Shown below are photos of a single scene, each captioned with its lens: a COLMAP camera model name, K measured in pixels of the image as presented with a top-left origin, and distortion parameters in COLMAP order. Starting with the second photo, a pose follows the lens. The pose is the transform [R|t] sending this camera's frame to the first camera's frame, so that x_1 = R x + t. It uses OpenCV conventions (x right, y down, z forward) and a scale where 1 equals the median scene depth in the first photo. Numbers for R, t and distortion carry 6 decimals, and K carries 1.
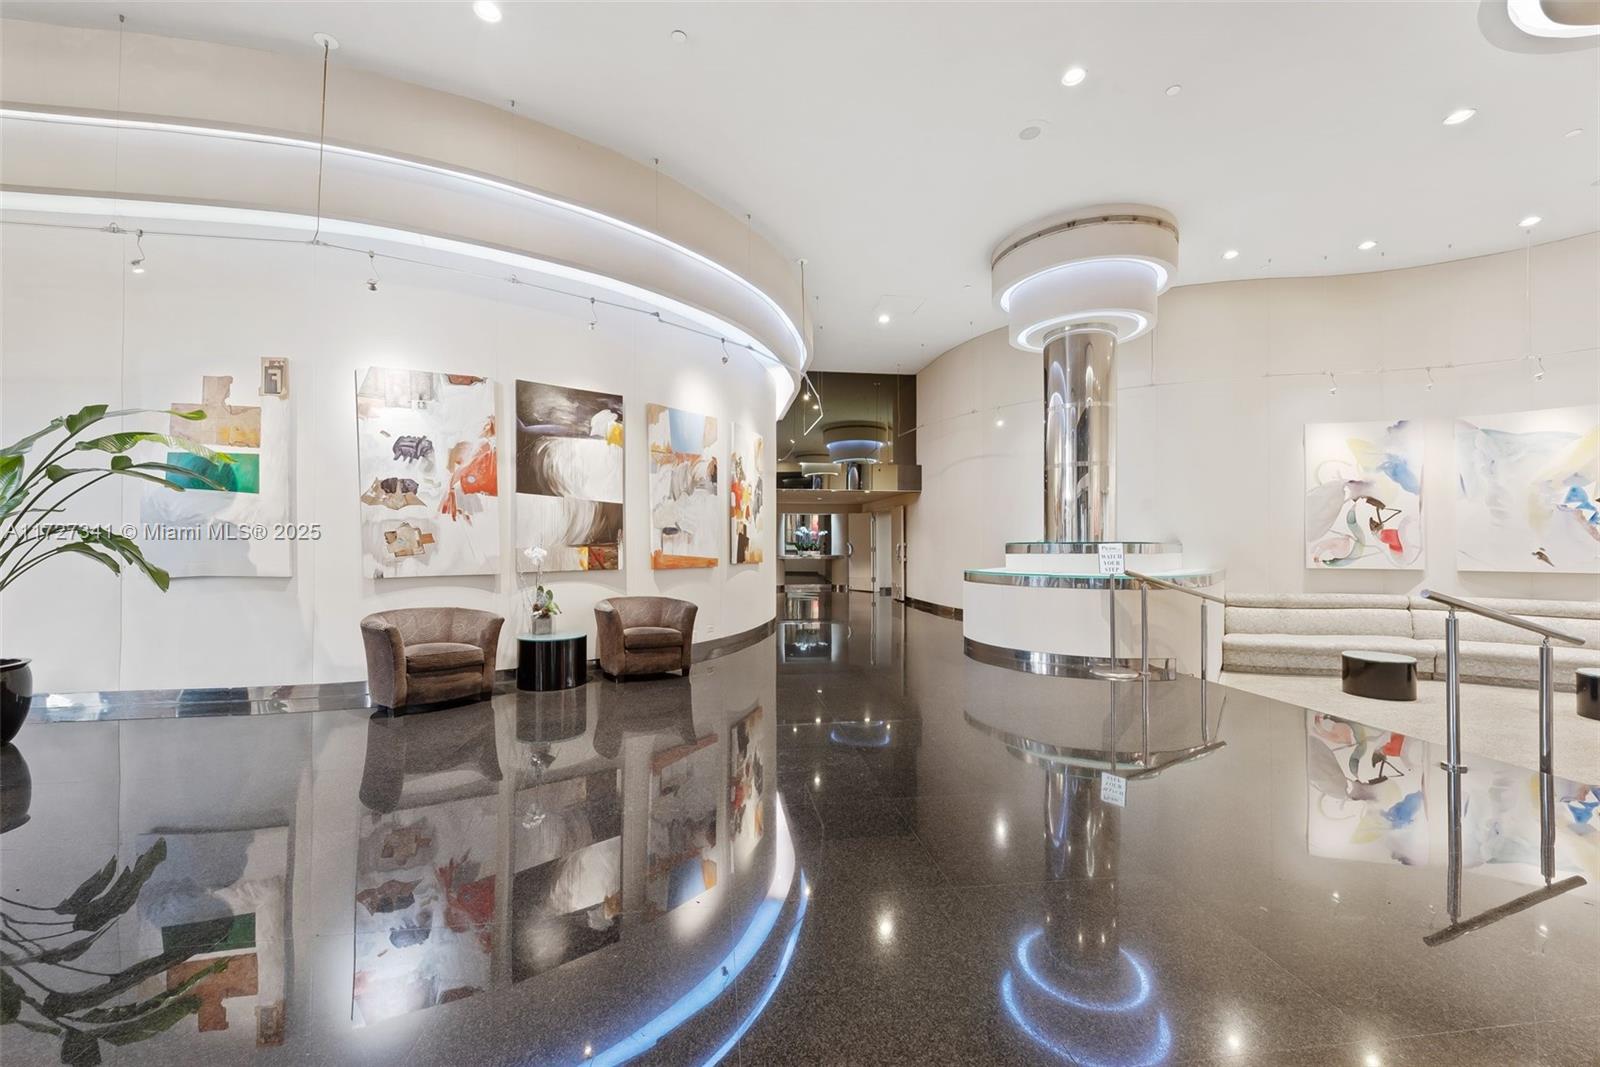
lens RADIAL K [[636.8, 0, 786.8], [0, 636.8, 536.0], [0, 0, 1]] dist [-0.000042, -0.000058]
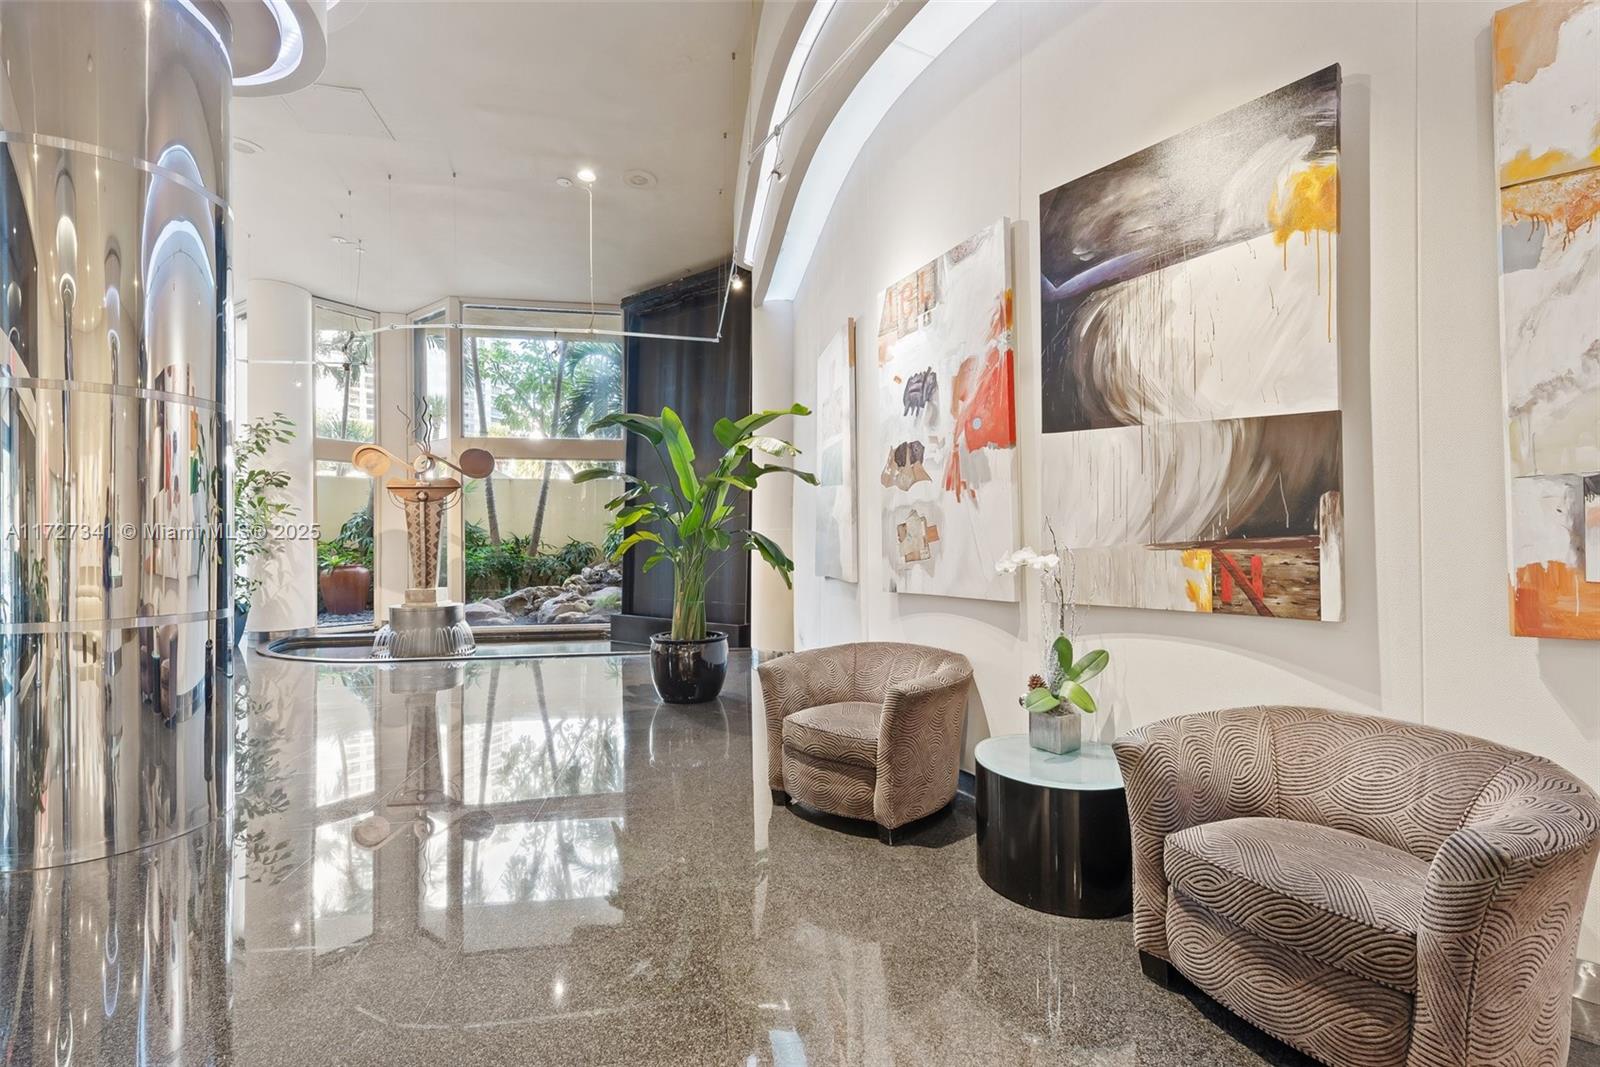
lens RADIAL K [[664.2, 0, 794.2], [0, 664.2, 549.6], [0, 0, 1]] dist [-0.002077, 0.000009]
pose [[0.018828, 0.009243, -0.999780, 0.068041], [0.016817, 0.999813, 0.009560, 0.010414], [0.999681, -0.016994, 0.018669, 0.801182]]
